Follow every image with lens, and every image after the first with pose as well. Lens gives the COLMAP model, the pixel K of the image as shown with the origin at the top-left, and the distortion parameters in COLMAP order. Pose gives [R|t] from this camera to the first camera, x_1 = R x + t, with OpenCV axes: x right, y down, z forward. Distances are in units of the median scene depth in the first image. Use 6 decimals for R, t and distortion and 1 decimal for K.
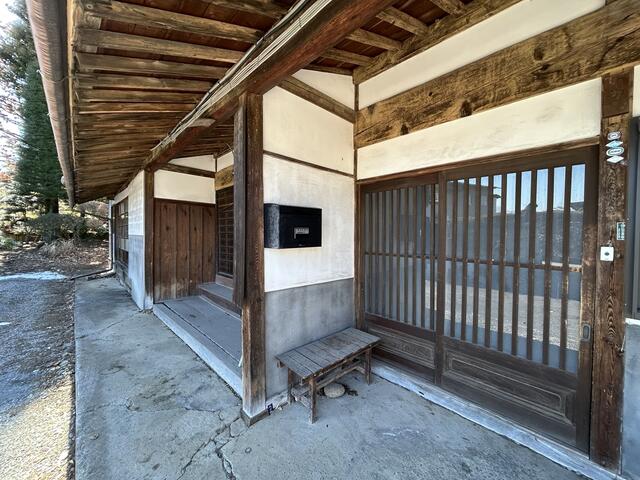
lens RADIAL K [[257.6, 0, 320.0], [0, 257.6, 240.0], [0, 0, 1]] dist [0.001433, 0.000137]
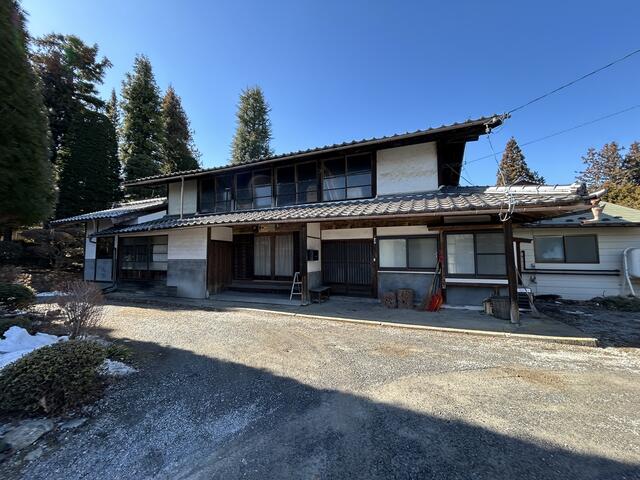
lens RADIAL K [[257.6, 0, 320.0], [0, 257.6, 240.0], [0, 0, 1]] dist [0.001433, 0.000137]
pose [[0.913692, 0.005651, 0.406368, -1.503223], [0.026623, 0.996923, -0.073724, 0.006868], [-0.405534, 0.078180, 0.910730, -2.443971]]
